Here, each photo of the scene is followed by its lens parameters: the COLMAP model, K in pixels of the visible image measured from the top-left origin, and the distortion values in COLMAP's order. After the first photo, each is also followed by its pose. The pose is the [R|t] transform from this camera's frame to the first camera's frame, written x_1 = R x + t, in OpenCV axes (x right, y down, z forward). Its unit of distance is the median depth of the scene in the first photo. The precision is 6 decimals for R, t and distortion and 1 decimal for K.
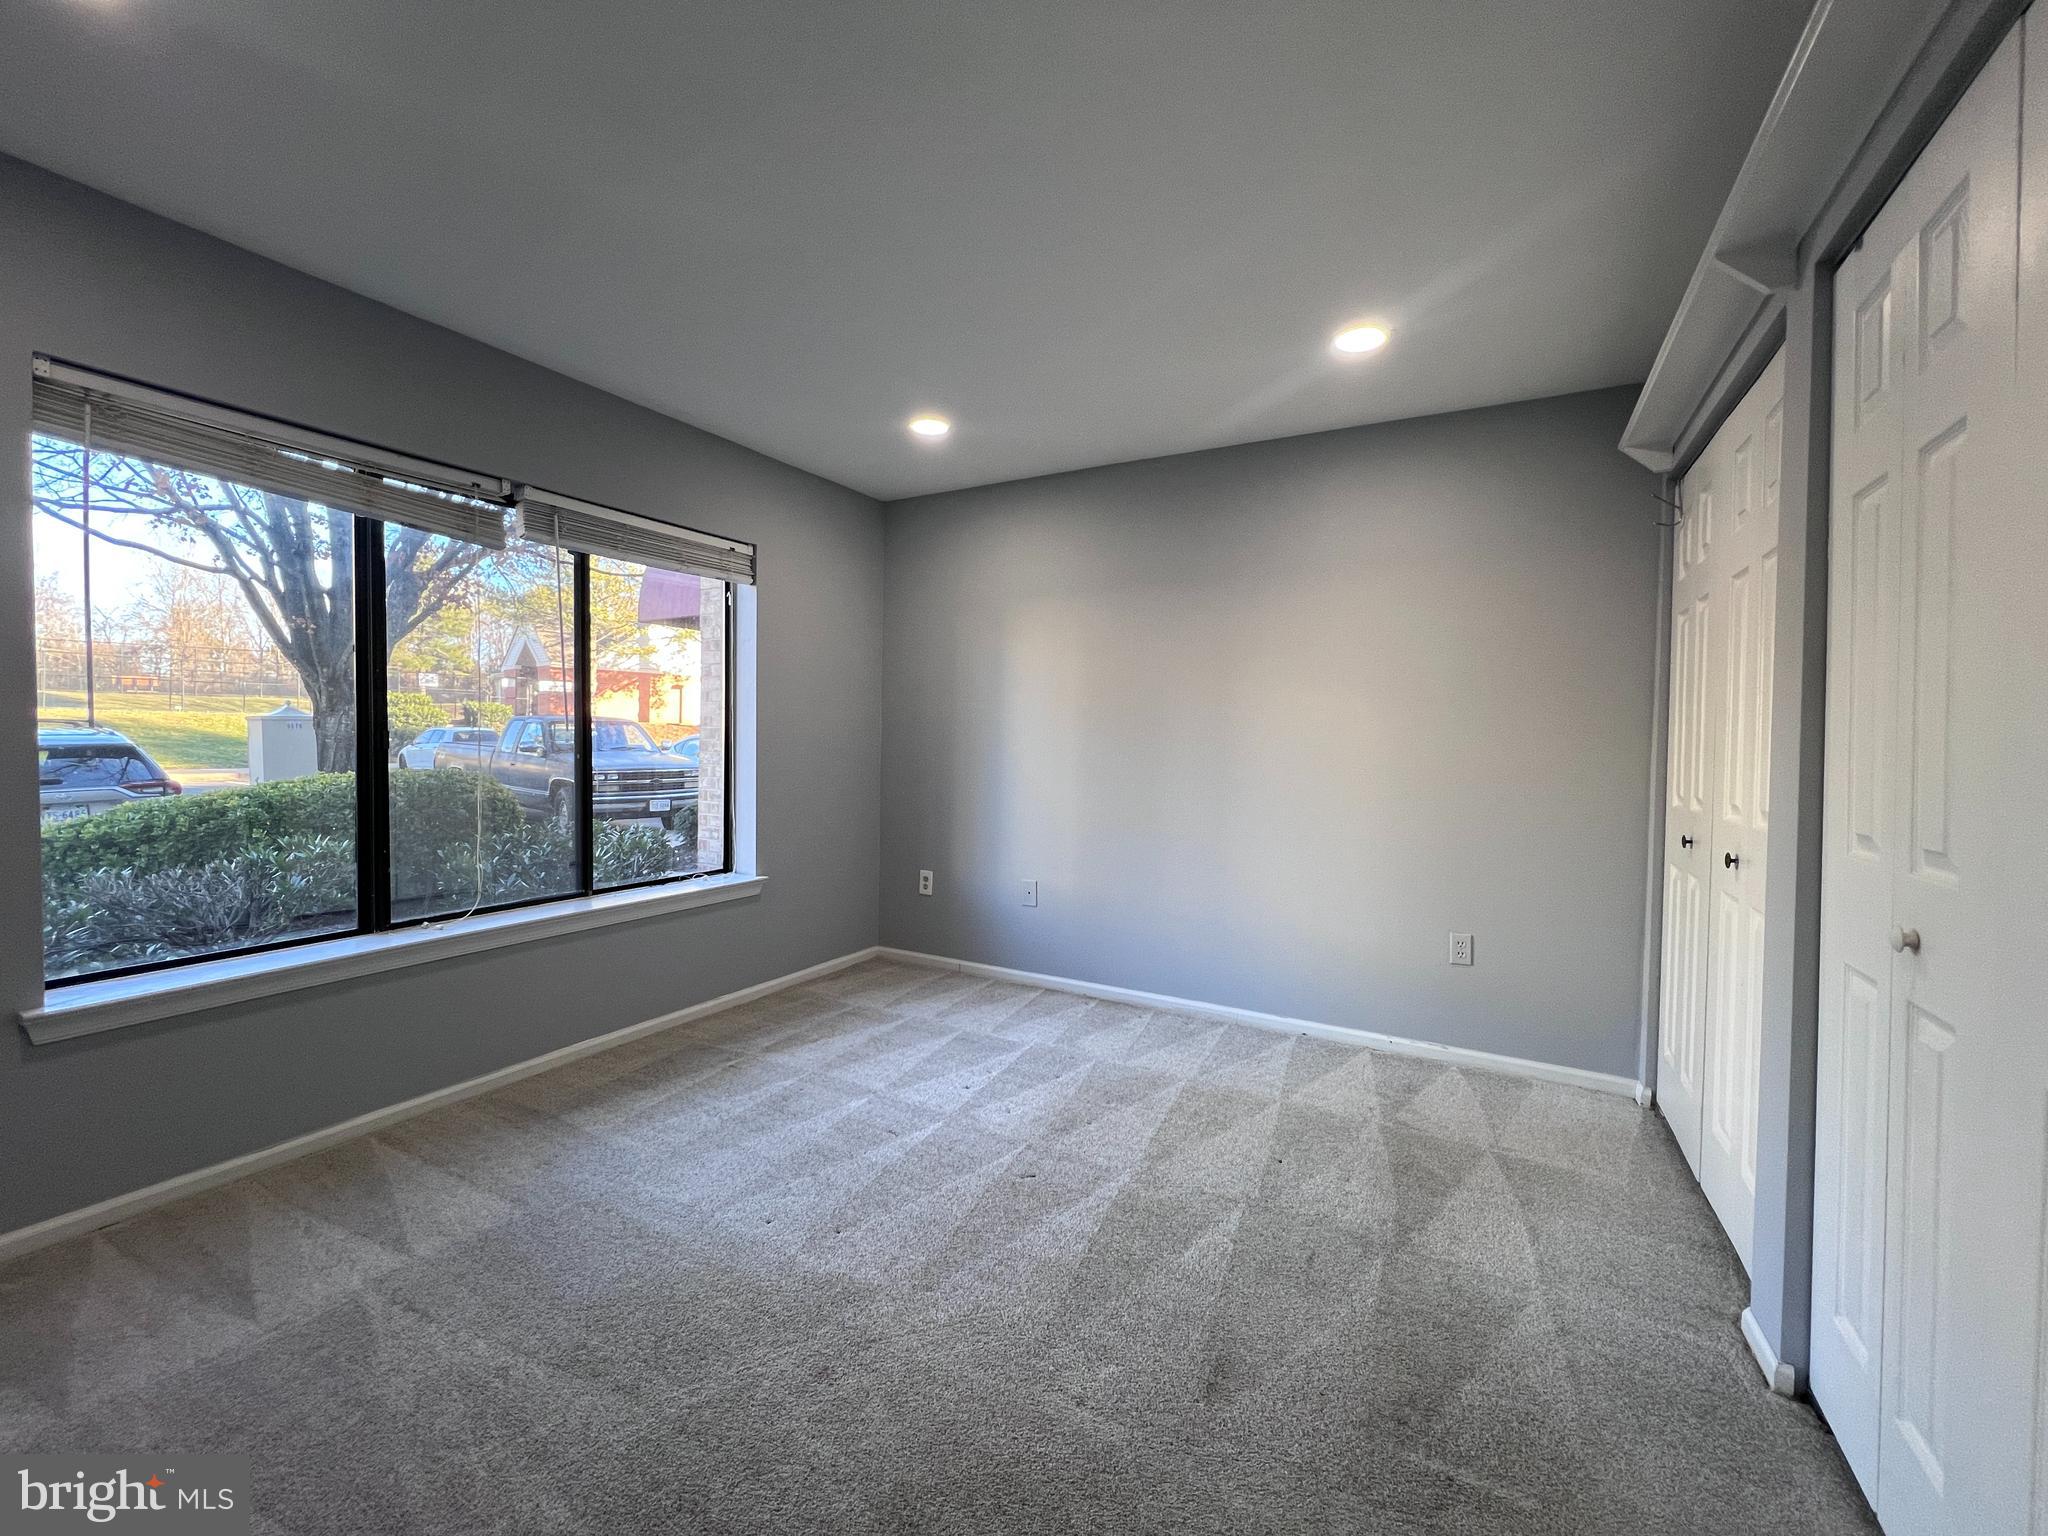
lens RADIAL K [[821.9, 0, 1018.2], [0, 821.9, 761.3], [0, 0, 1]] dist [0.003241, 0.000412]
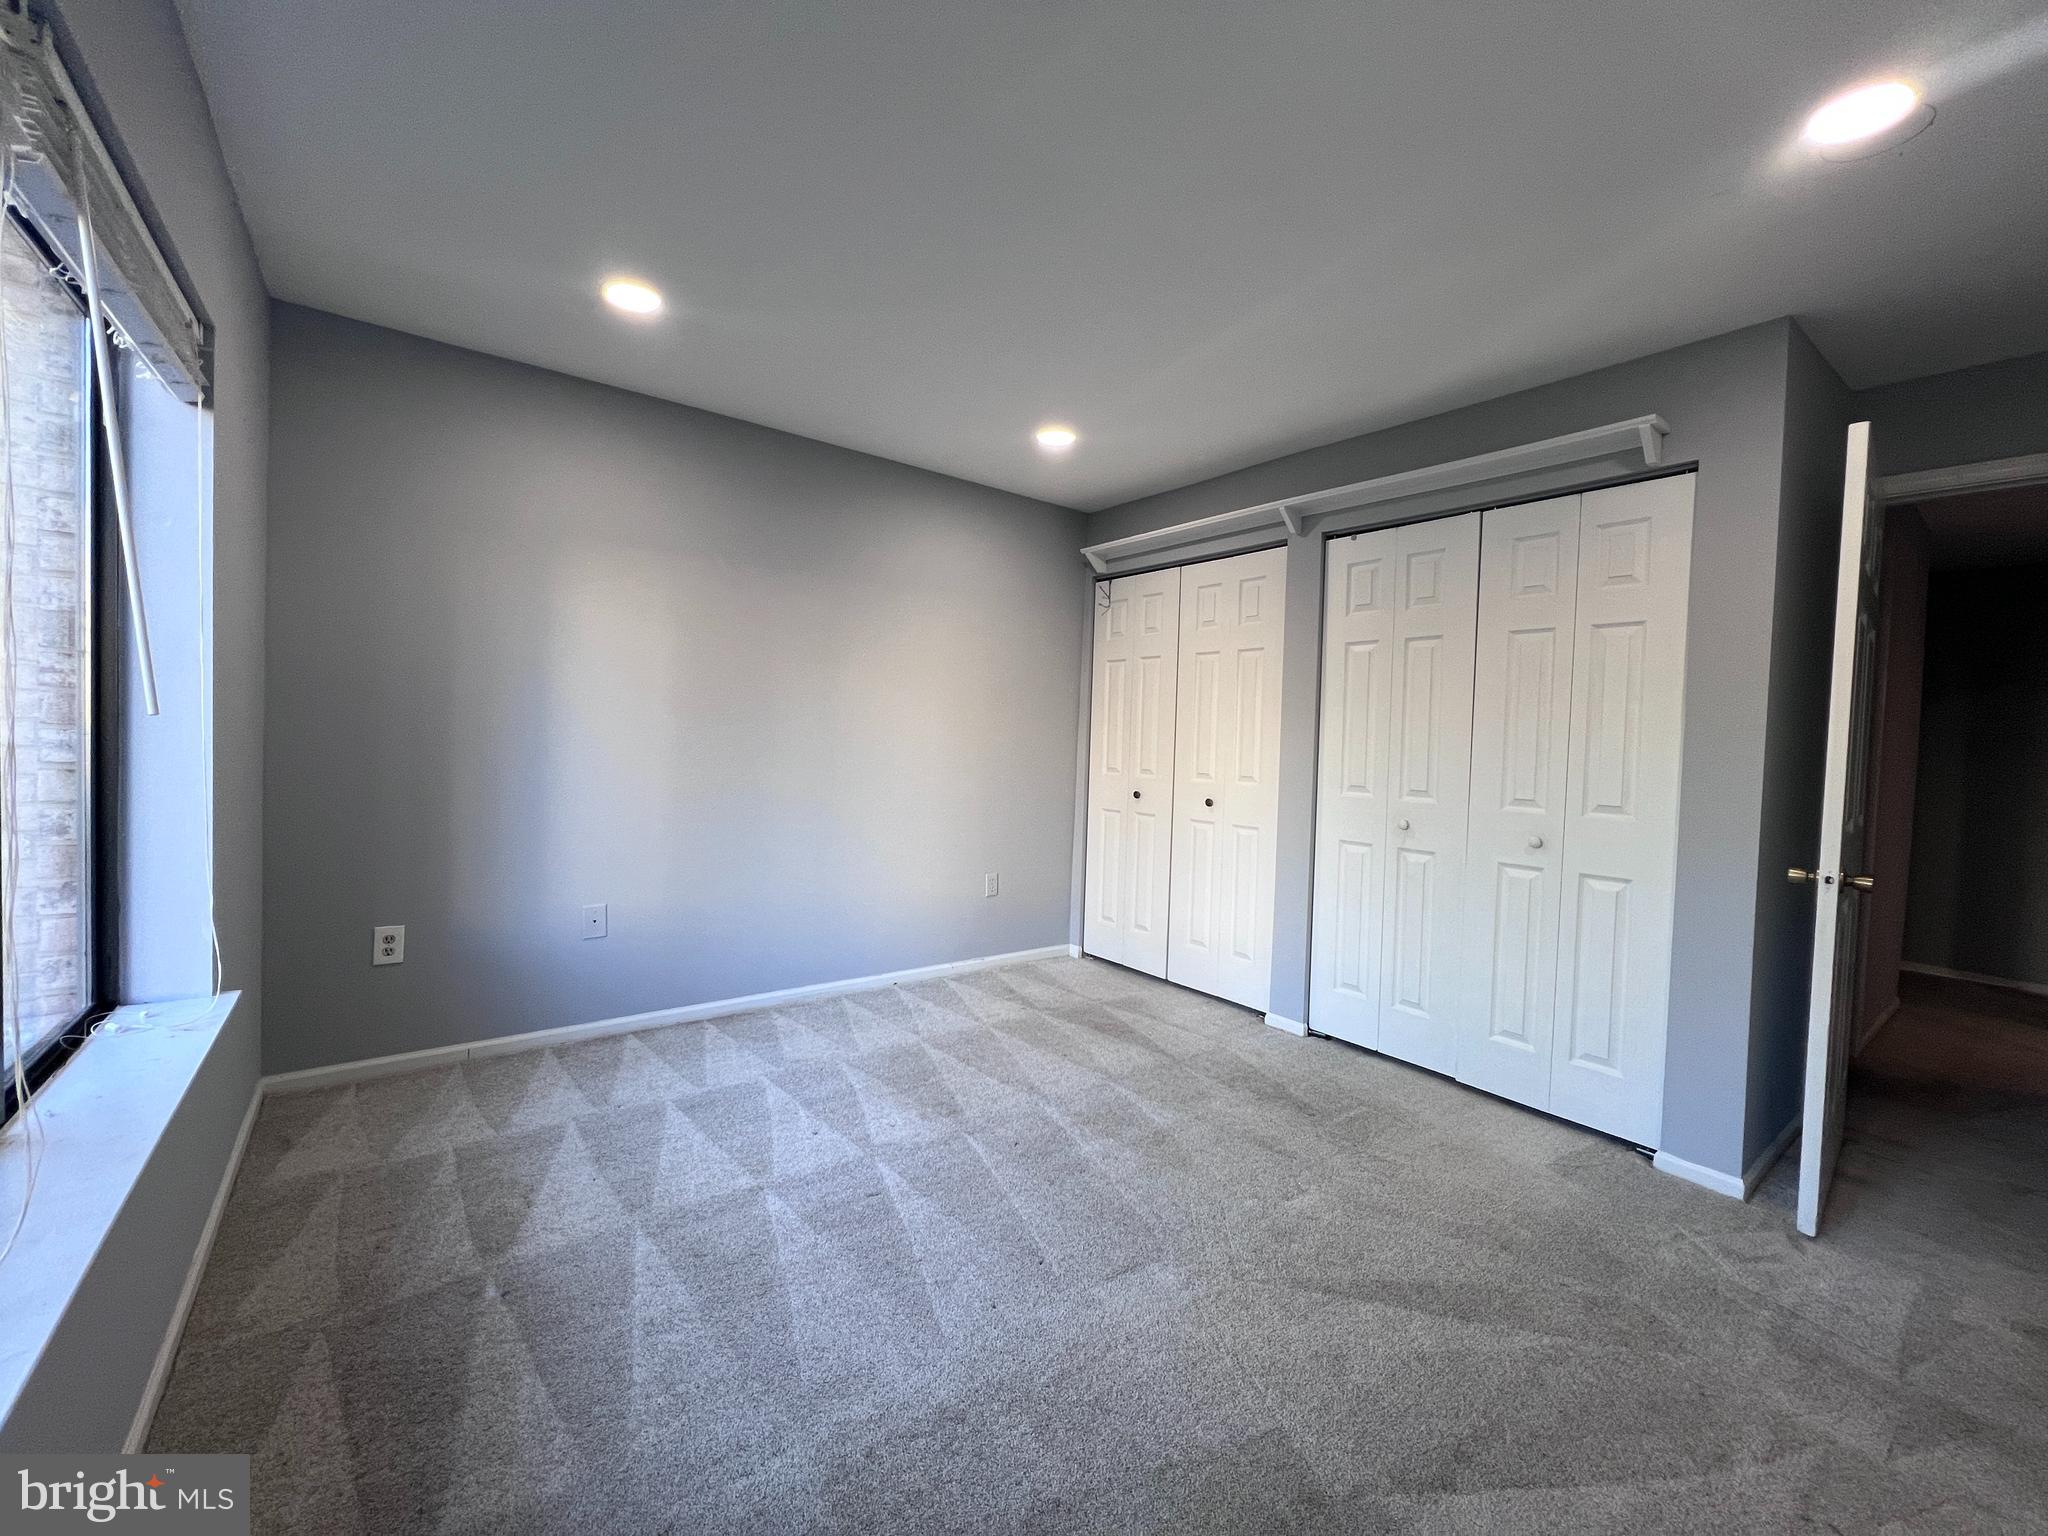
lens RADIAL K [[821.9, 0, 1018.0], [0, 821.9, 761.6], [0, 0, 1]] dist [0.003241, 0.000412]
pose [[0.392205, -0.031586, 0.919335, -0.710682], [-0.006073, 0.999300, 0.036924, -0.029361], [-0.919858, -0.020065, 0.391738, 0.431462]]
